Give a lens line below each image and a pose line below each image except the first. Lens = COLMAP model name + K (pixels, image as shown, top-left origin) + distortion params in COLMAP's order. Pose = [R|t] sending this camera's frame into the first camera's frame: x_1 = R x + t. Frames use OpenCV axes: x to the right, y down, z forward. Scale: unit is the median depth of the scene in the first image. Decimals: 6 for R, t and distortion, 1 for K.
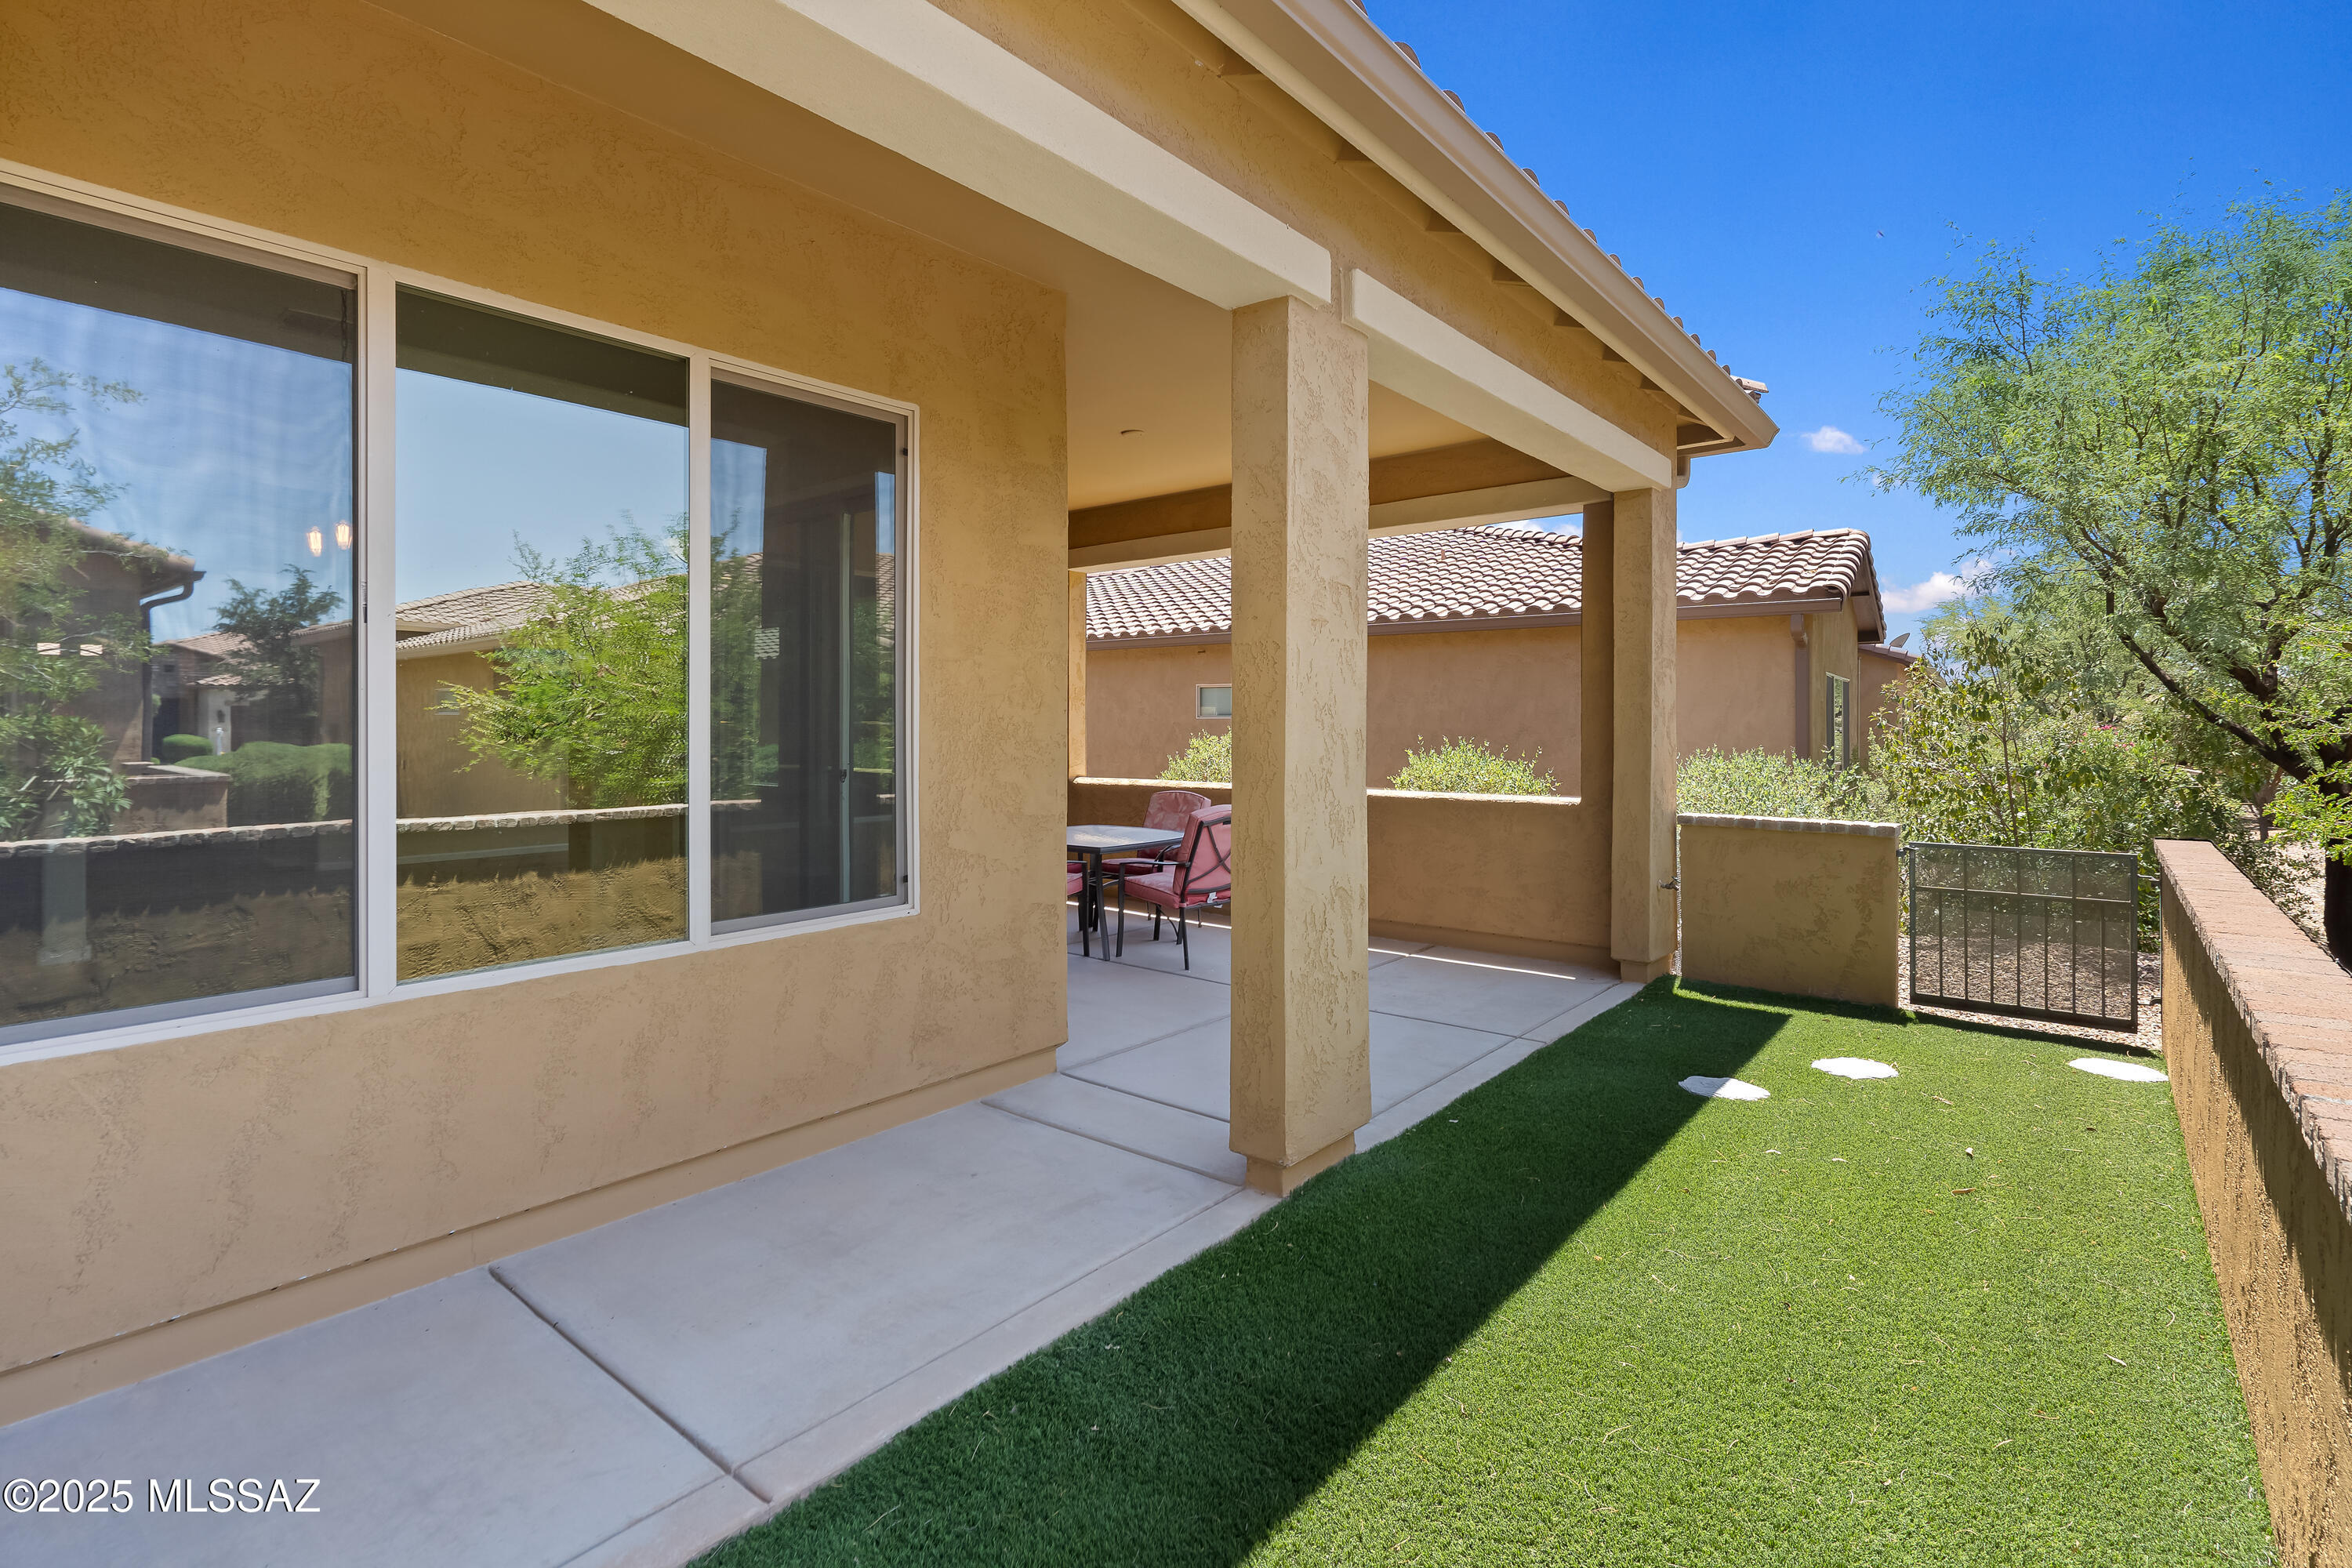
lens RADIAL K [[1098.7, 0, 1194.0], [0, 1098.7, 737.0], [0, 0, 1]] dist [-0.006489, 0.002861]
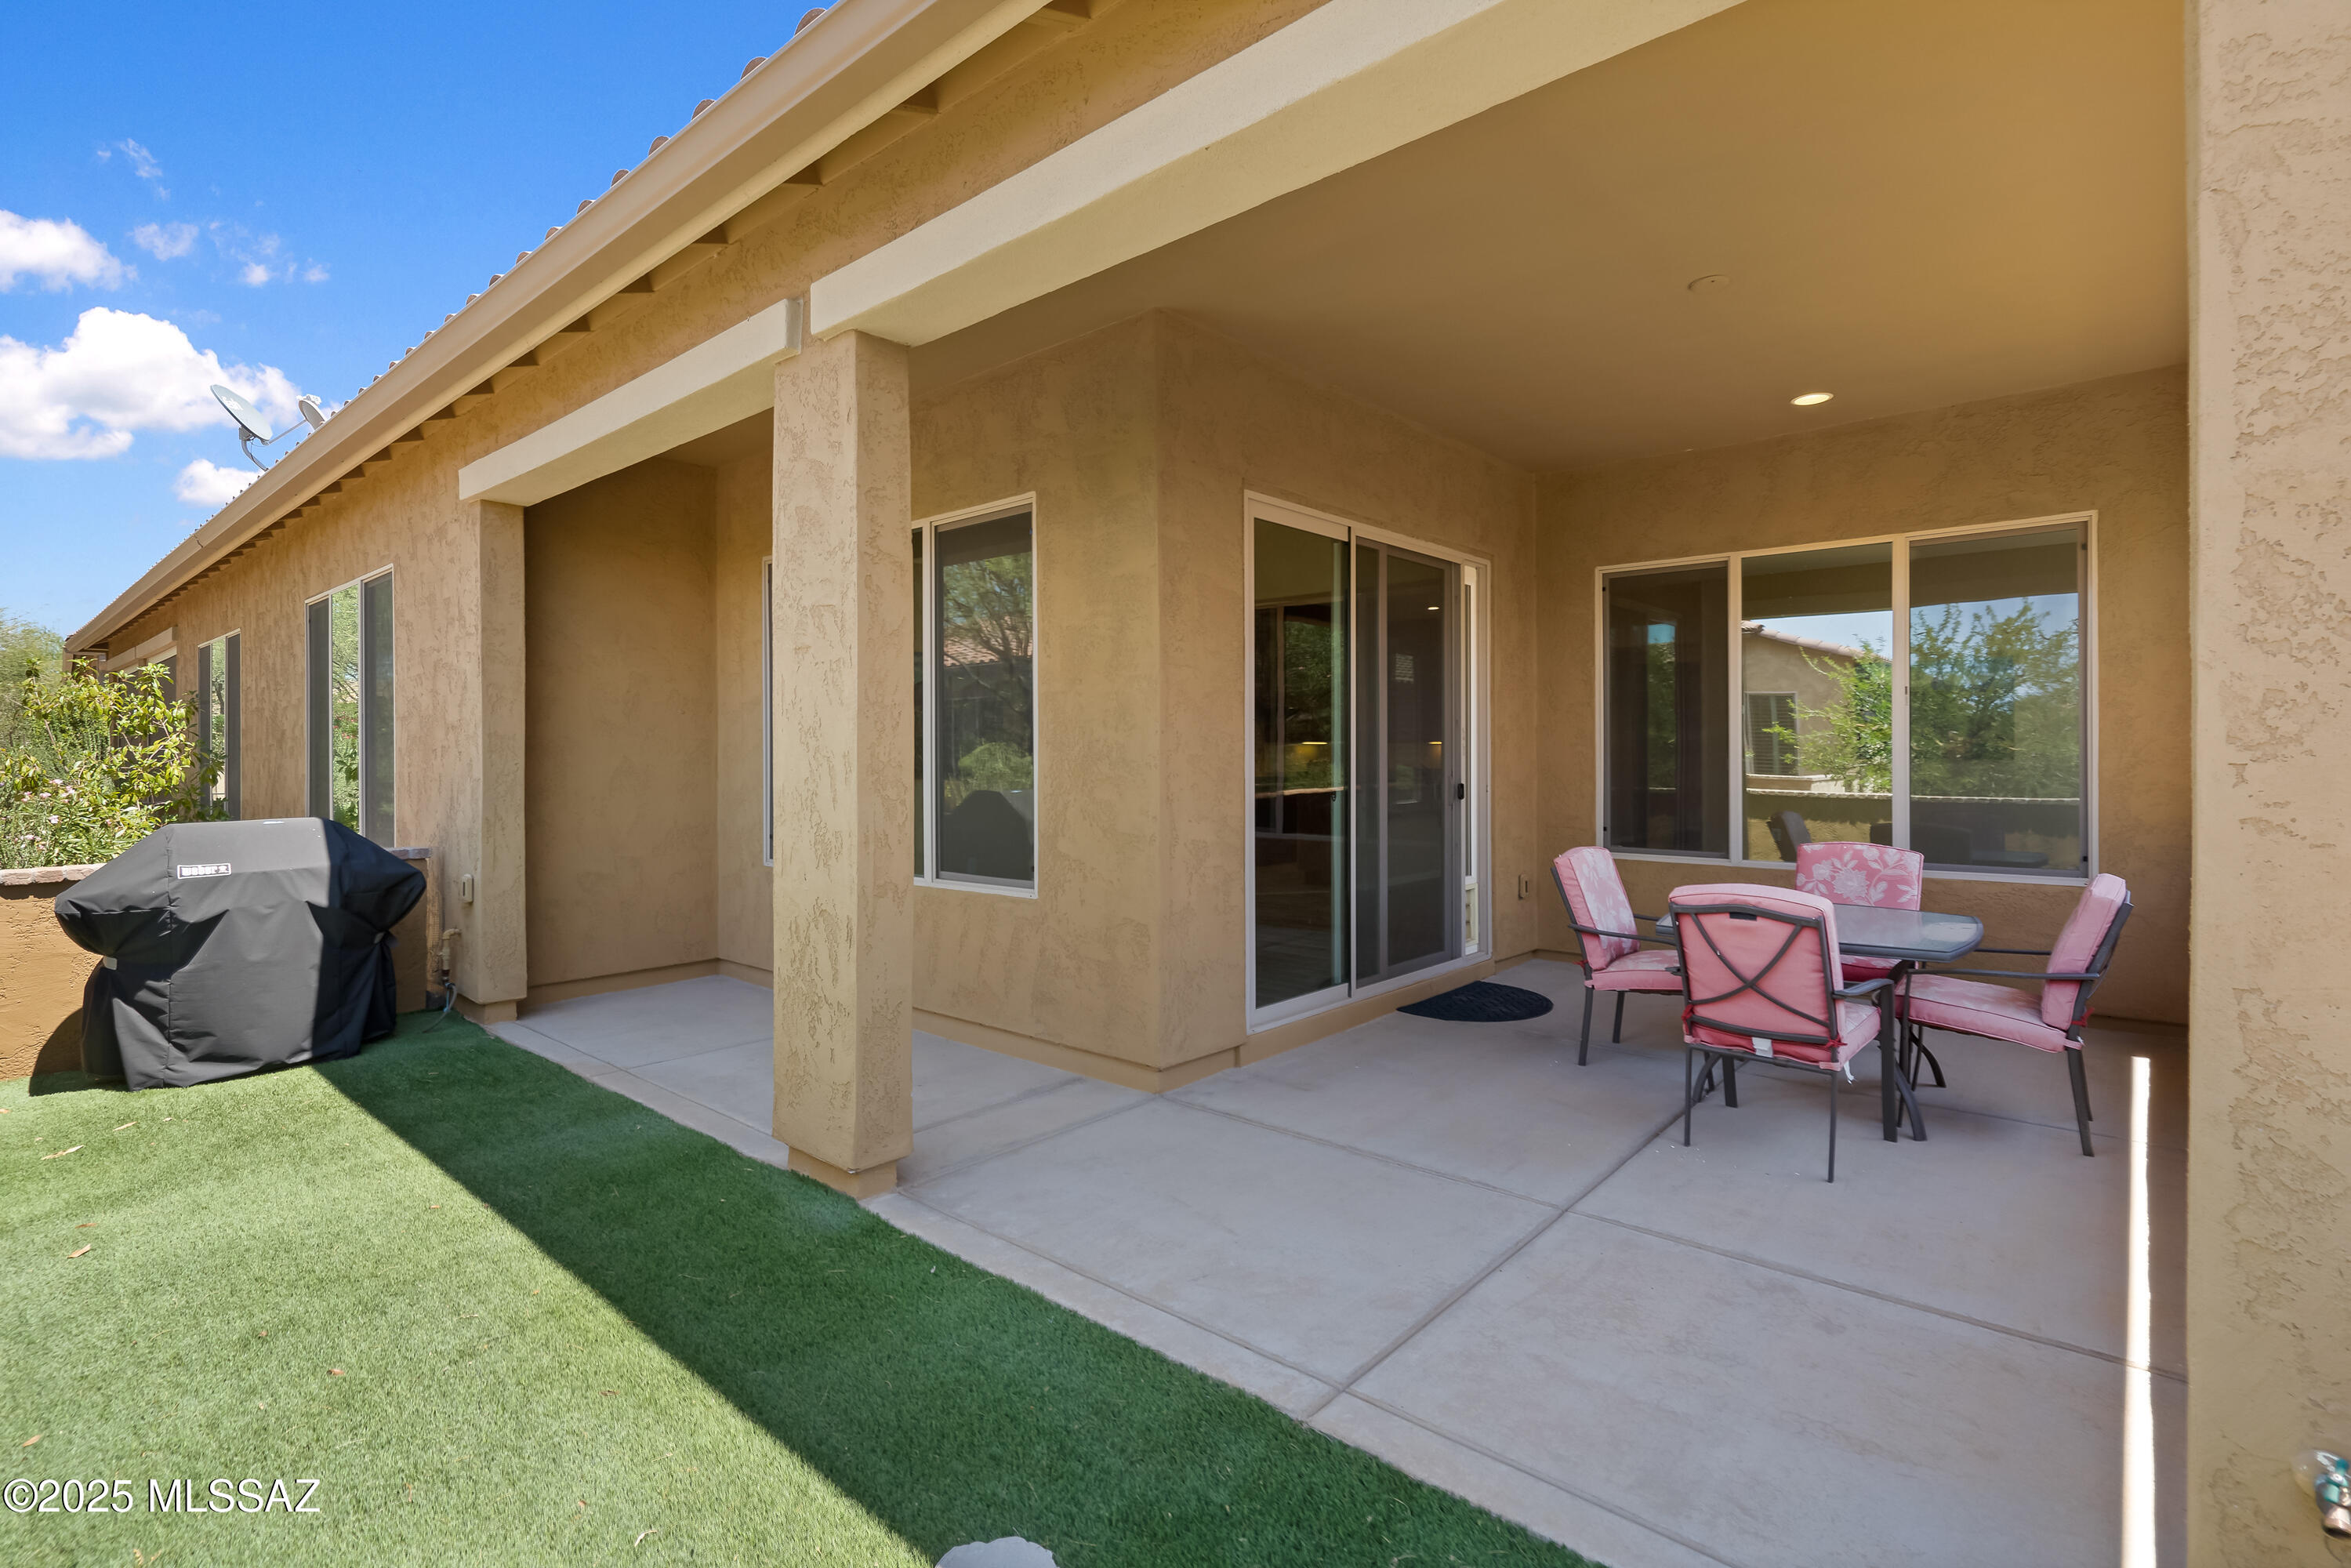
lens RADIAL K [[1098.3, 0, 1177.3], [0, 1098.3, 758.7], [0, 0, 1]] dist [-0.006489, 0.002861]
pose [[-0.031130, 0.007898, -0.999484, 1.092890], [-0.006277, 0.999948, 0.008097, -0.010240], [0.999496, 0.006526, -0.031079, 1.320058]]
